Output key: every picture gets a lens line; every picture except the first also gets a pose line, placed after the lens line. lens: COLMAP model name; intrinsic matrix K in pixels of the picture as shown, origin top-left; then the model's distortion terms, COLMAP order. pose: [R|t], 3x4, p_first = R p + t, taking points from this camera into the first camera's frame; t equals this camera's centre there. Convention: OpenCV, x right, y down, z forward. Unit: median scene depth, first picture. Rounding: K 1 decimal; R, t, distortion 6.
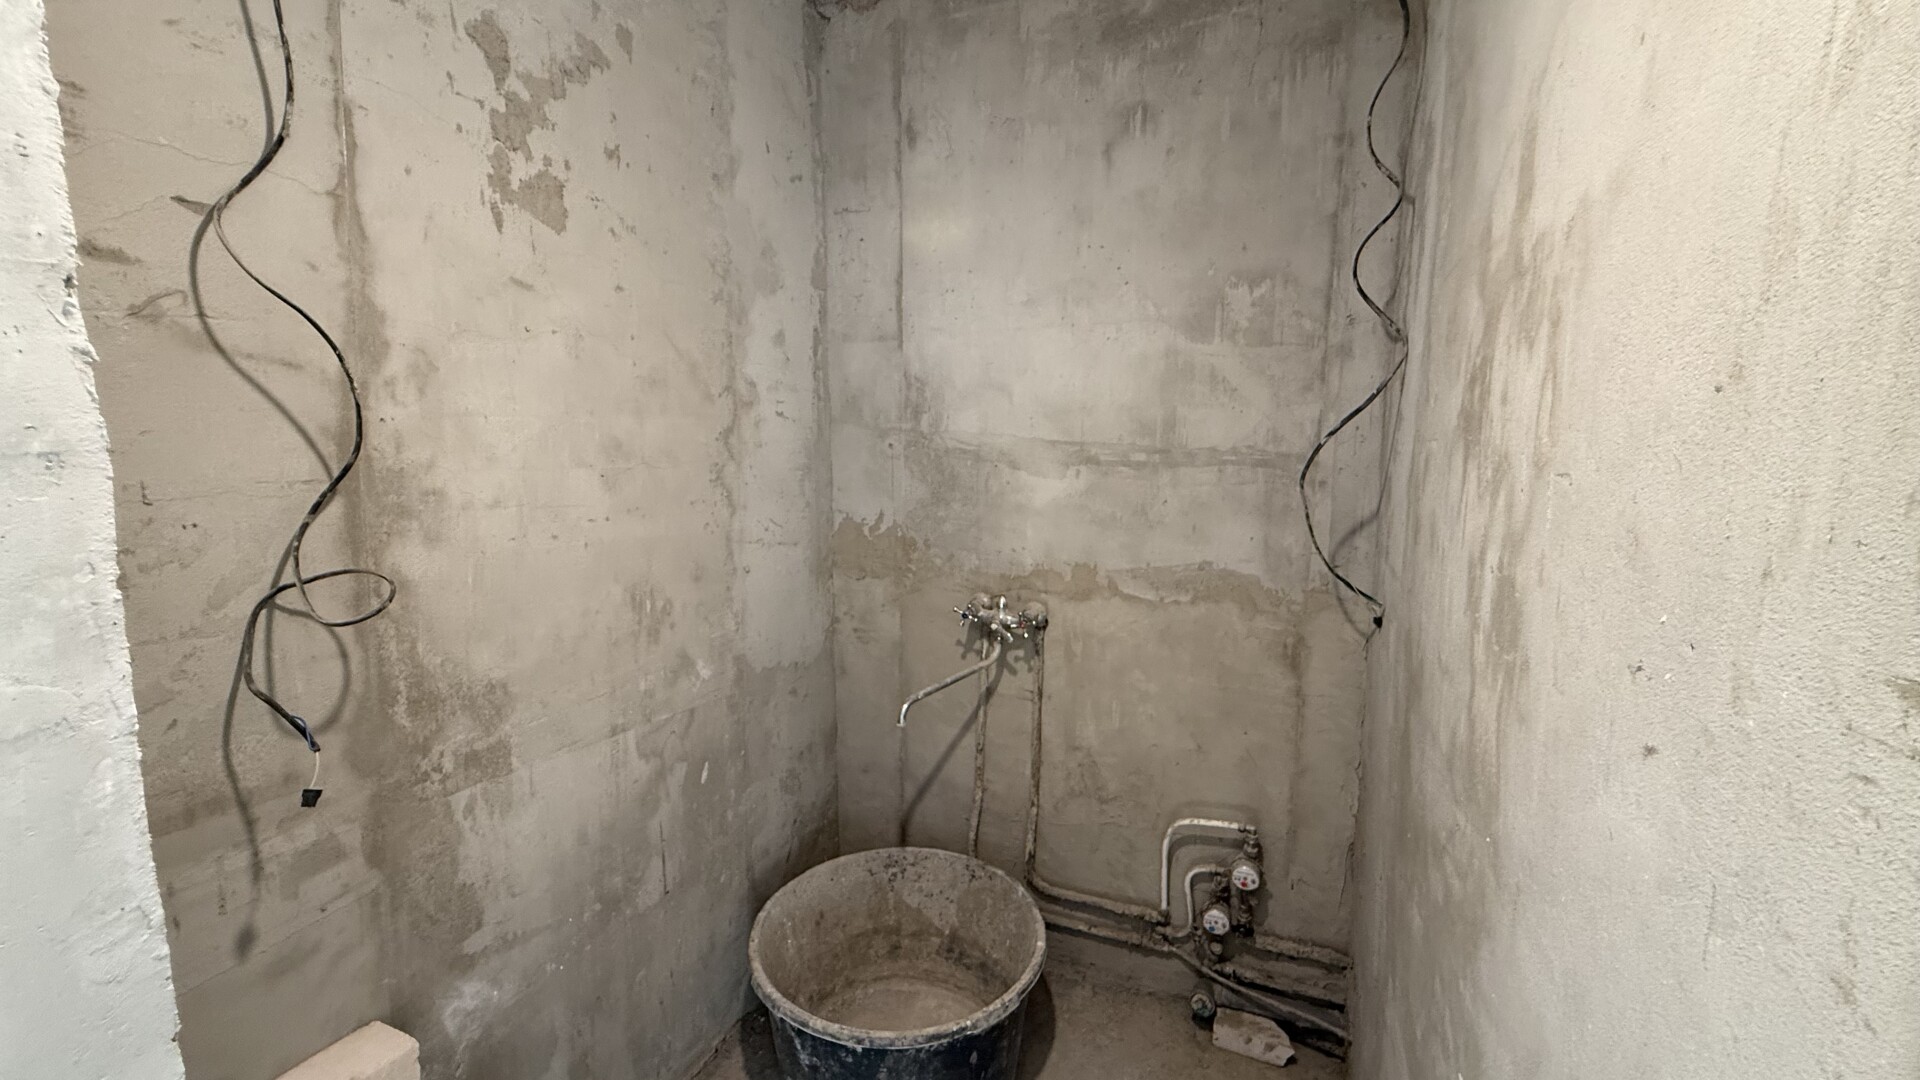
lens RADIAL K [[754.2, 0, 952.6], [0, 754.2, 538.1], [0, 0, 1]] dist [0.000166, -0.000101]
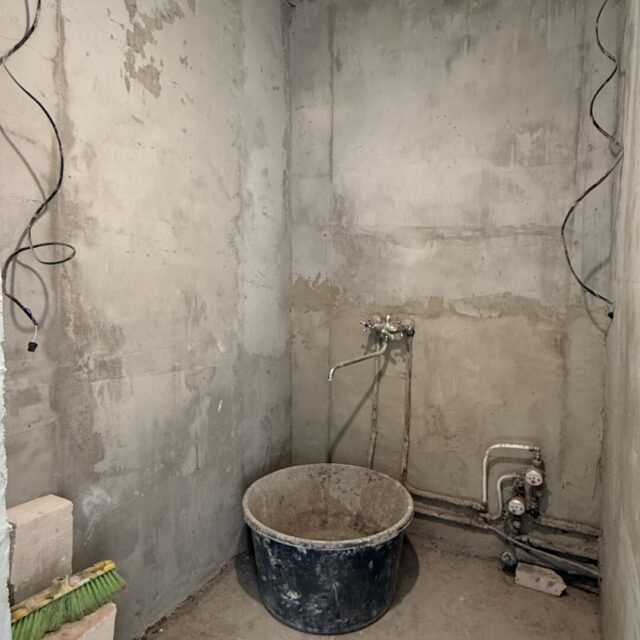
lens RADIAL K [[449.2, 0, 321.6], [0, 449.2, 321.2], [0, 0, 1]] dist [-0.003131, 0.003897]
pose [[0.996970, 0.007484, -0.077430, -0.007686], [-0.012229, 0.998064, -0.060989, 0.173713], [0.076824, 0.061751, 0.995131, -0.052498]]
